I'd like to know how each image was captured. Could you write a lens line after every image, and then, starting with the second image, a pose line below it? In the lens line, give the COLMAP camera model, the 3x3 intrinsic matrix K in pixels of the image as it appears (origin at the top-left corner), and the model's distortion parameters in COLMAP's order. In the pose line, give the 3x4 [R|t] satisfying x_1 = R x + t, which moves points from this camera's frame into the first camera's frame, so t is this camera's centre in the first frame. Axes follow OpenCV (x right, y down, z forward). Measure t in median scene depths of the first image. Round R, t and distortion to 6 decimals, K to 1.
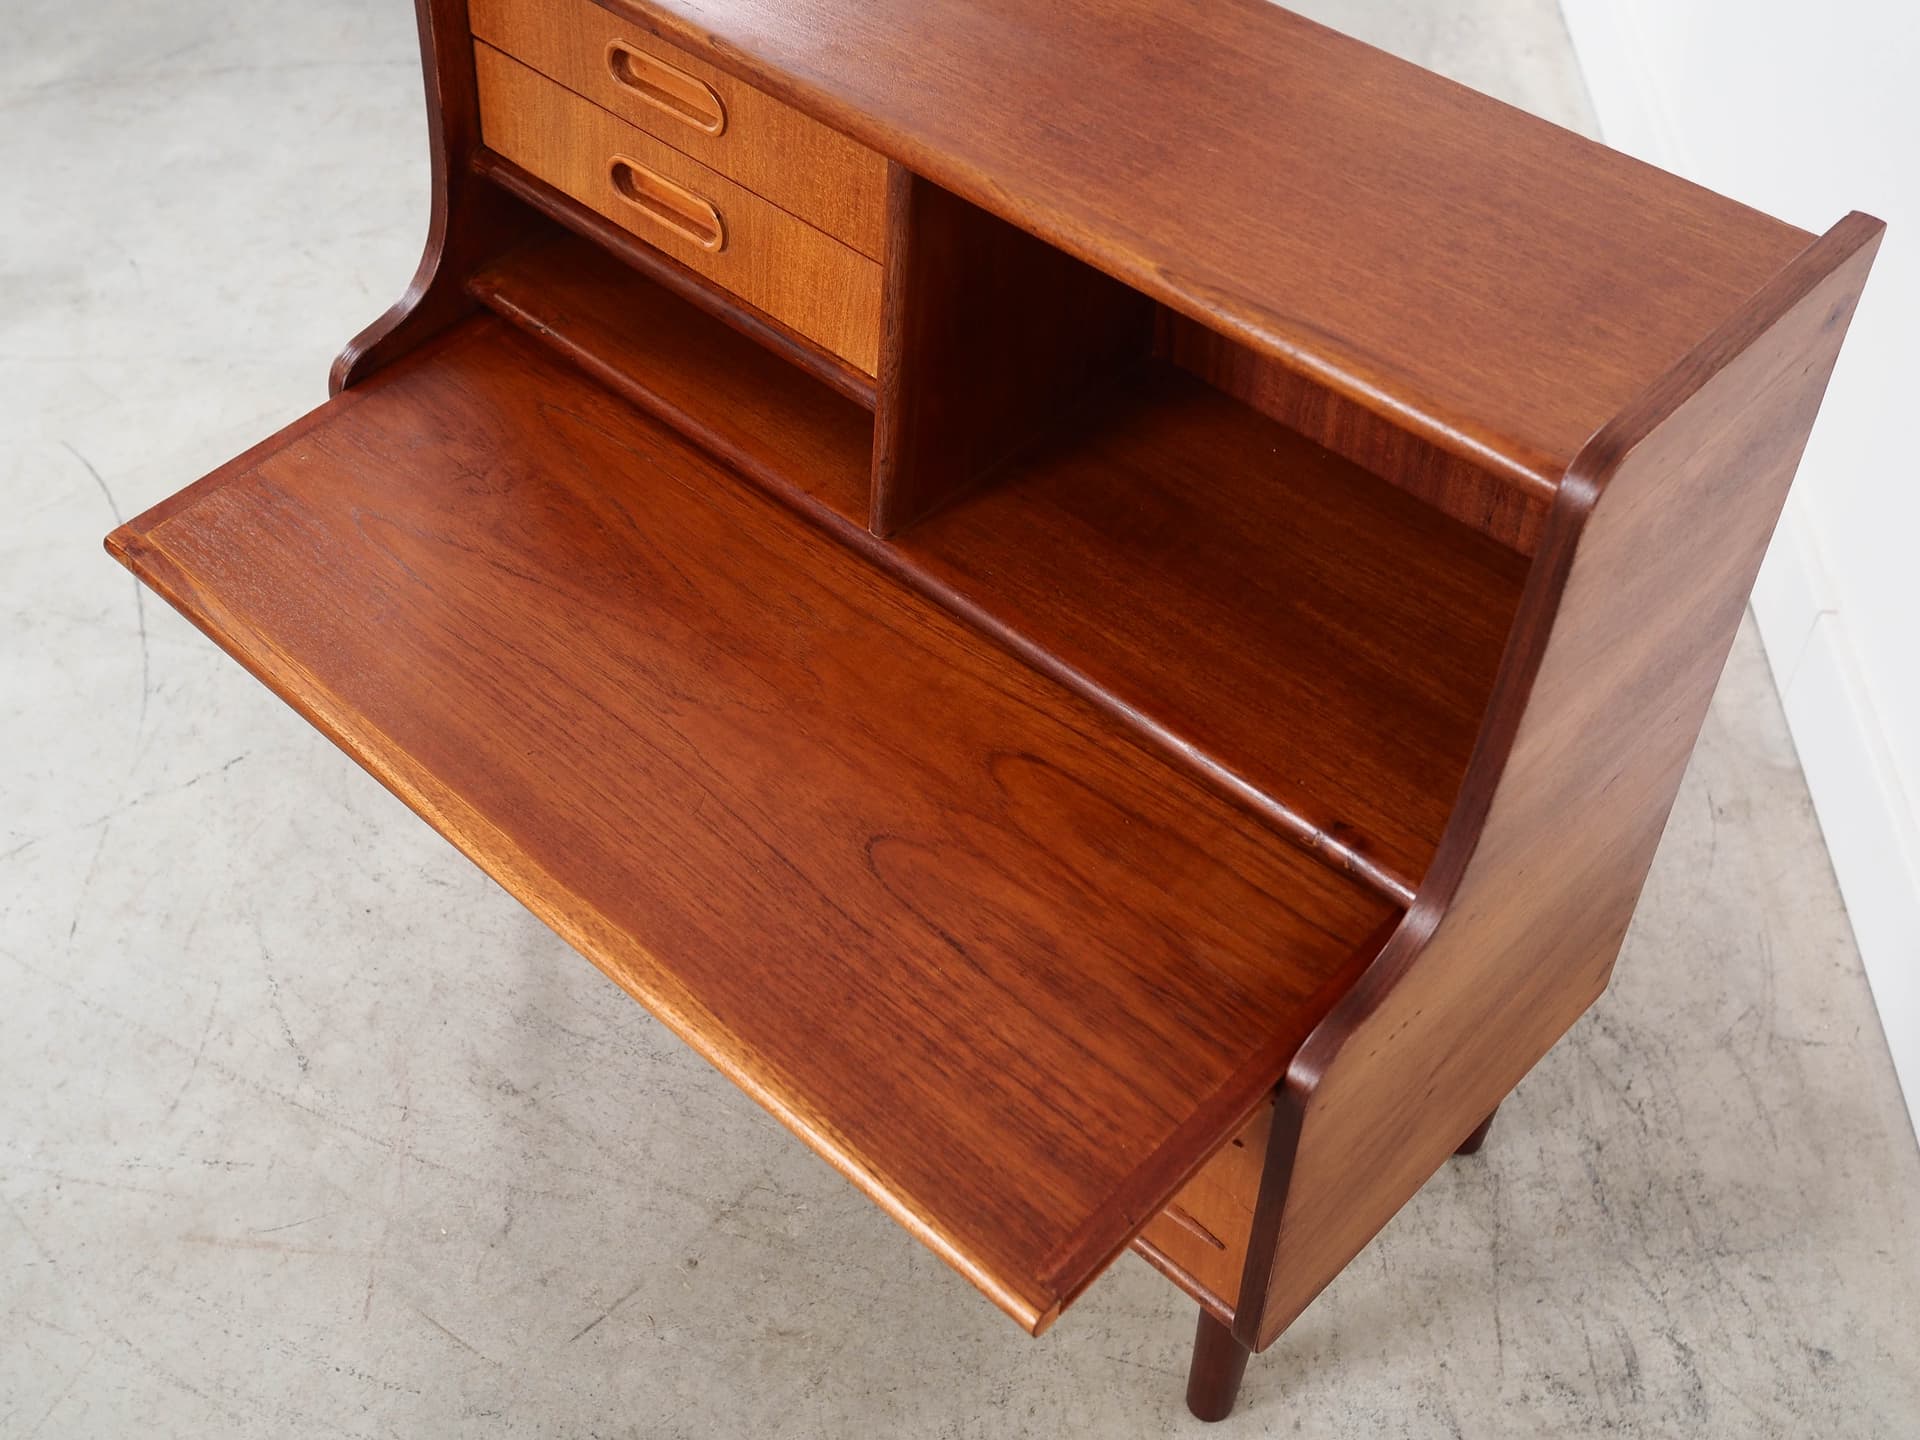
lens RADIAL K [[2193.1, 0, 893.9], [0, 2193.1, 722.1], [0, 0, 1]] dist [-0.017501, 0.001656]
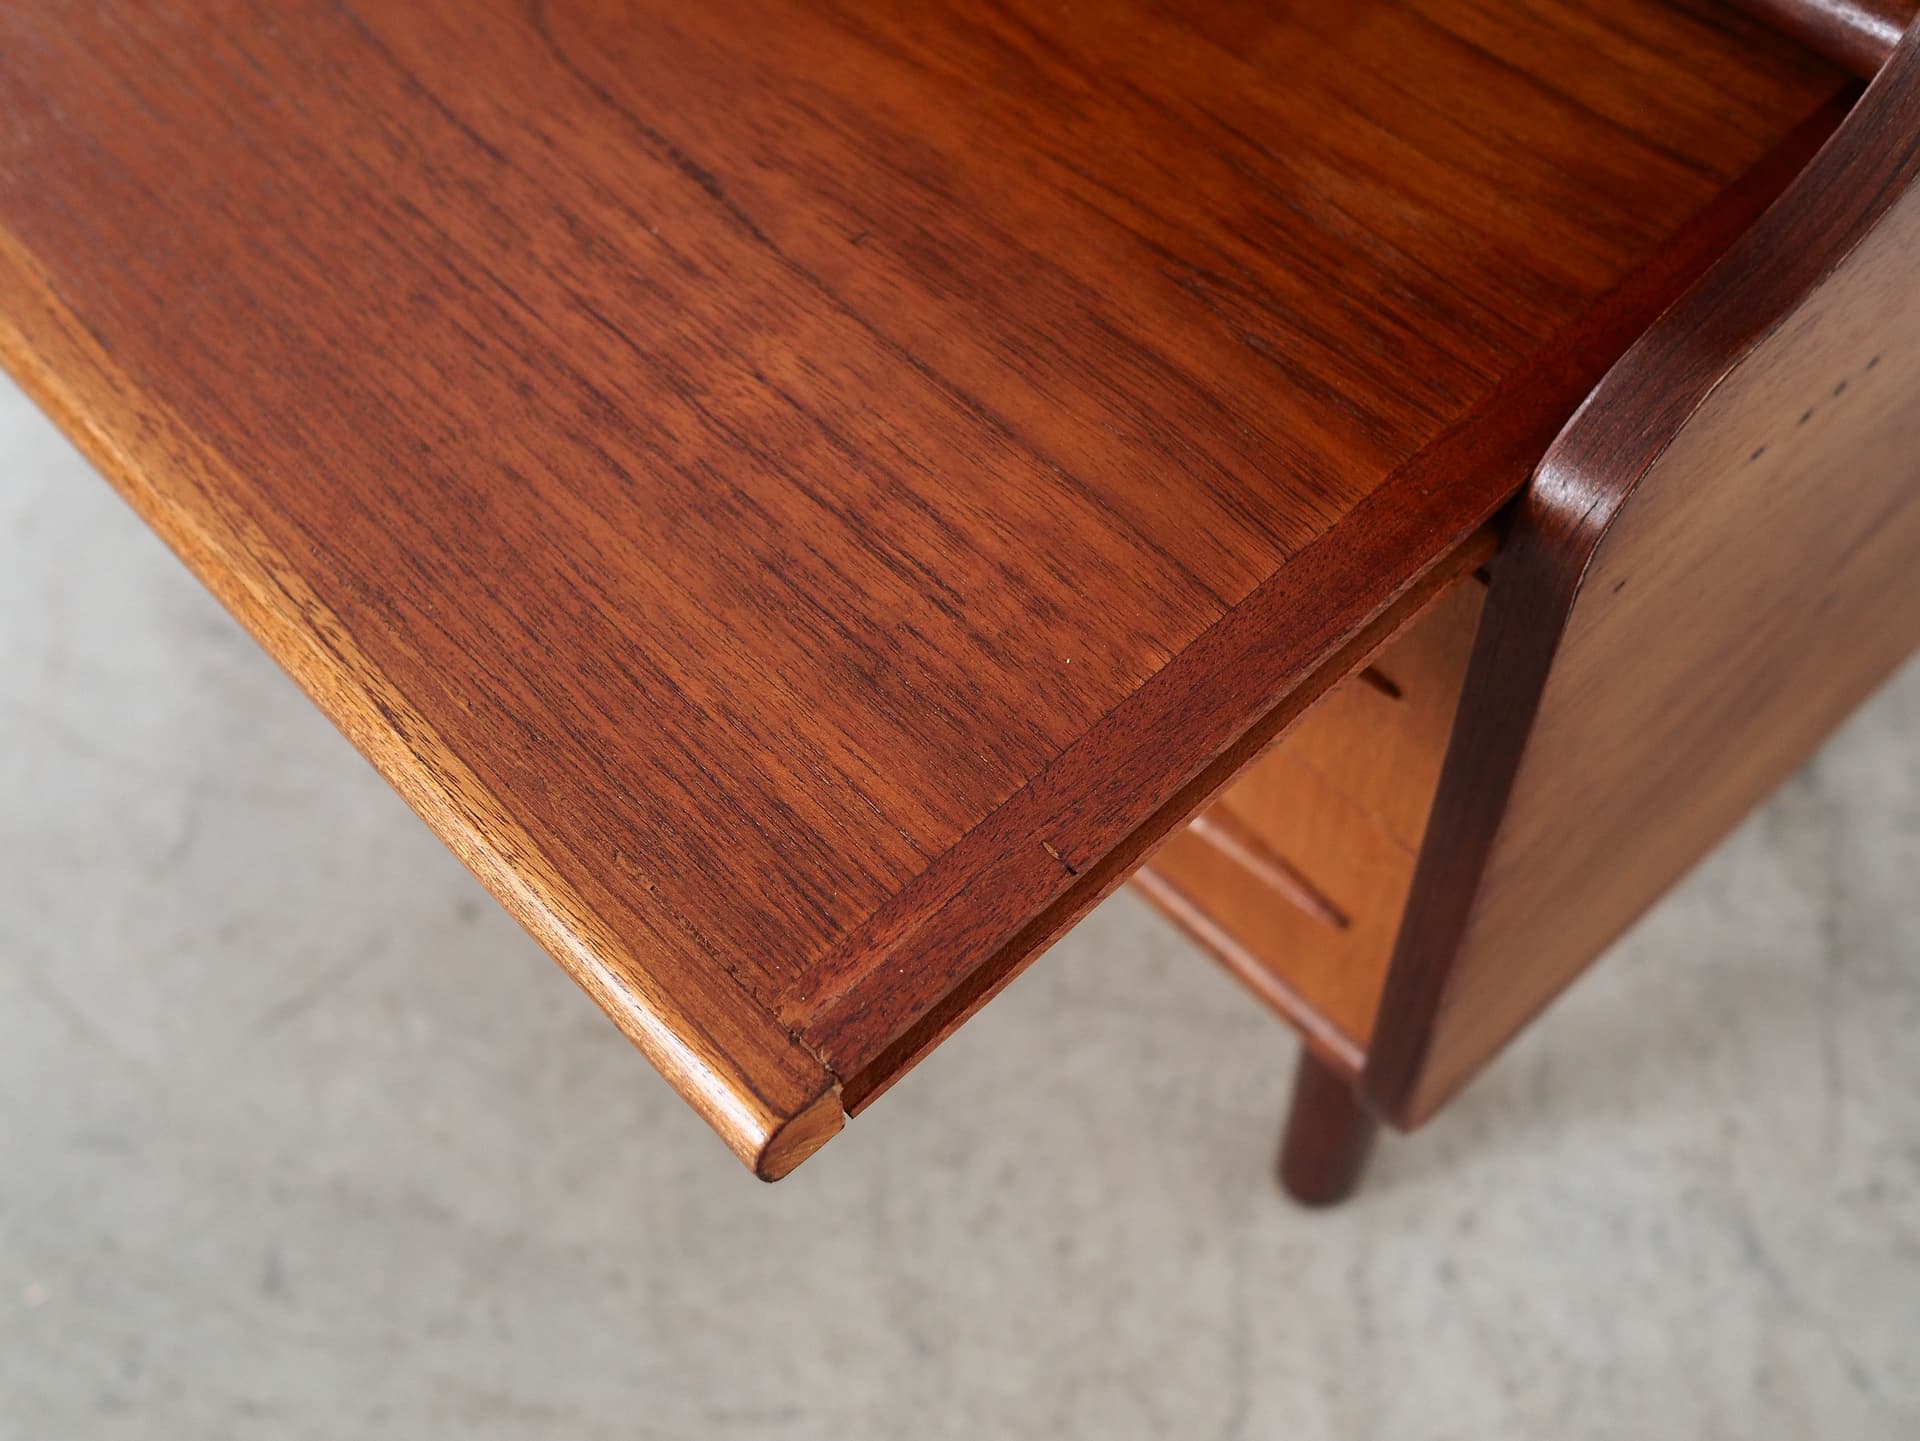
lens RADIAL K [[2035.5, 0, 961.0], [0, 2035.5, 811.5], [0, 0, 1]] dist [-0.043320, 0.009457]
pose [[0.998022, 0.026453, -0.057037, 0.102051], [-0.014484, 0.979516, 0.200846, 0.143785], [0.061182, -0.199623, 0.977961, 0.634909]]
